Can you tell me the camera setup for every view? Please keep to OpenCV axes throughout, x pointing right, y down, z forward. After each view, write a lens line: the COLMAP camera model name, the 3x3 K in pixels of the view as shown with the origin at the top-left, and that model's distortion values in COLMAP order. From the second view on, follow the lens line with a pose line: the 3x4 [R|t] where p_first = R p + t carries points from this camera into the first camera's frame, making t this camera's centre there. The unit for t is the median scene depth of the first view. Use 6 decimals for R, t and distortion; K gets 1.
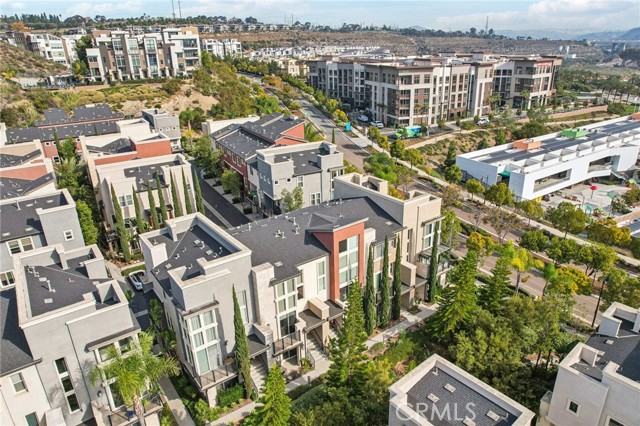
lens RADIAL K [[423.4, 0, 323.7], [0, 423.4, 211.9], [0, 0, 1]] dist [-0.081565, 0.073792]
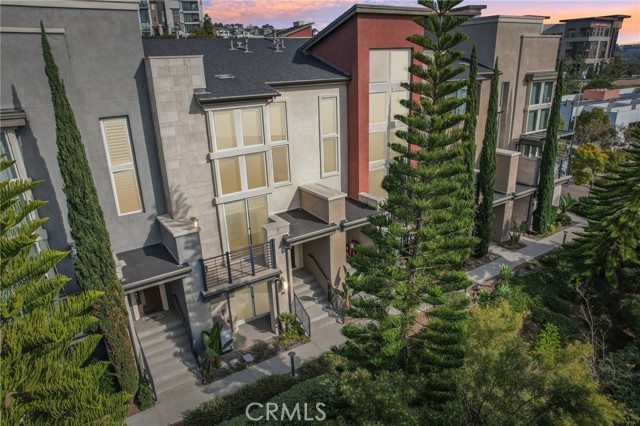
lens RADIAL K [[427.8, 0, 315.7], [0, 427.8, 214.4], [0, 0, 1]] dist [-0.057255, 0.029777]
pose [[0.998345, 0.010929, -0.056461, 0.002722], [-0.012503, 0.999541, -0.027603, 0.107379], [0.056133, 0.028263, 0.998023, 0.235650]]
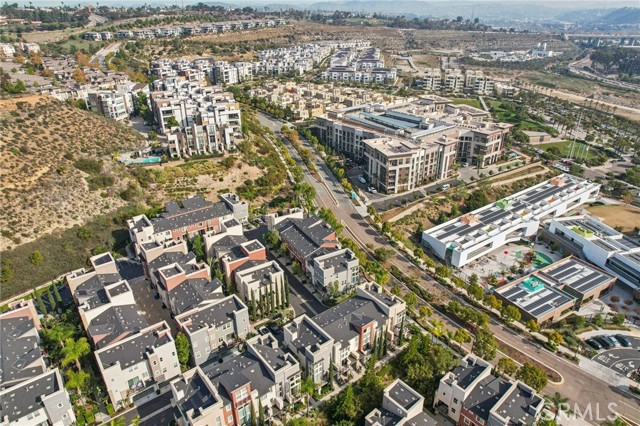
lens RADIAL K [[409.4, 0, 321.6], [0, 409.4, 213.4], [0, 0, 1]] dist [-0.070272, 0.061744]
pose [[0.999699, 0.007131, 0.023490, -0.118393], [-0.008825, 0.997306, 0.072816, -0.340870], [-0.022907, -0.073002, 0.997069, -0.589085]]
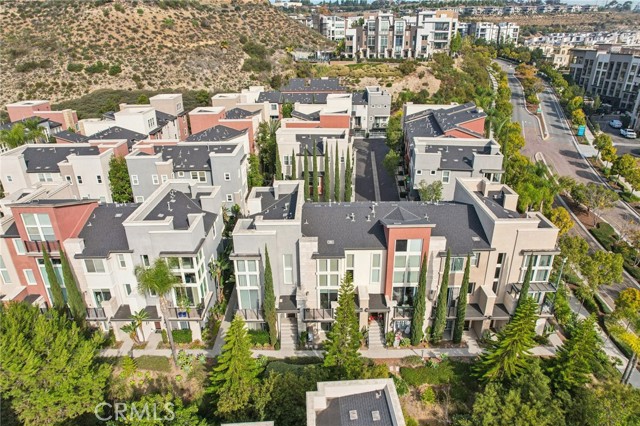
lens RADIAL K [[411.8, 0, 323.8], [0, 411.8, 210.0], [0, 0, 1]] dist [-0.075840, 0.069602]
pose [[0.804144, 0.251810, -0.538465, 0.165911], [-0.228071, 0.967215, 0.111710, -0.026458], [0.548941, 0.032977, 0.835210, 0.049099]]
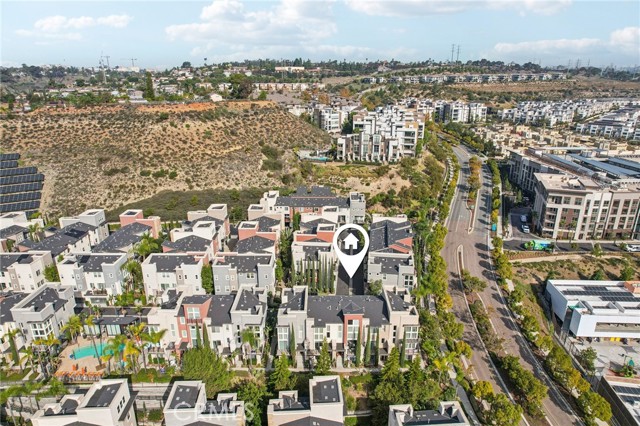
lens RADIAL K [[402.8, 0, 326.1], [0, 402.8, 215.1], [0, 0, 1]] dist [-0.070025, 0.062291]
pose [[0.806742, 0.215520, -0.550199, 0.422507], [-0.238951, 0.970574, 0.029820, -0.214891], [0.540435, 0.107414, 0.834501, -0.385956]]
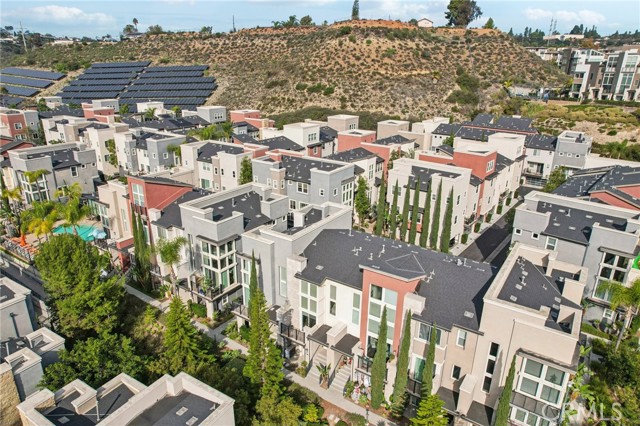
lens RADIAL K [[415.5, 0, 327.6], [0, 415.5, 212.7], [0, 0, 1]] dist [-0.078755, 0.076108]
pose [[0.332945, 0.349202, -0.875903, 0.301753], [-0.370470, 0.902647, 0.219042, -0.093313], [0.867121, 0.251567, 0.429901, 0.214343]]
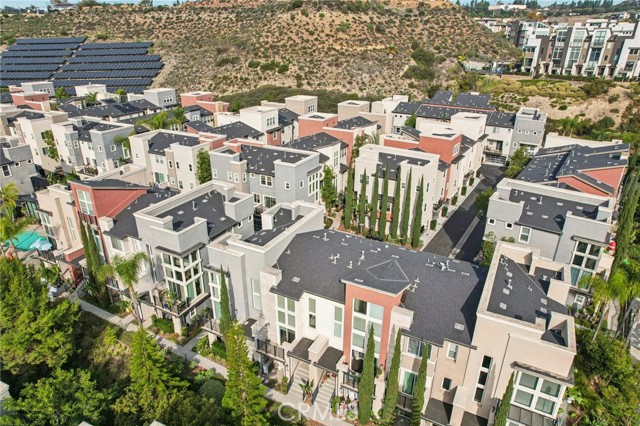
lens RADIAL K [[411.4, 0, 325.4], [0, 411.4, 215.2], [0, 0, 1]] dist [-0.090237, 0.087657]
pose [[0.434862, 0.391736, -0.810826, 0.252437], [-0.351241, 0.902888, 0.247837, -0.107607], [0.829171, 0.177020, 0.530225, 0.209722]]
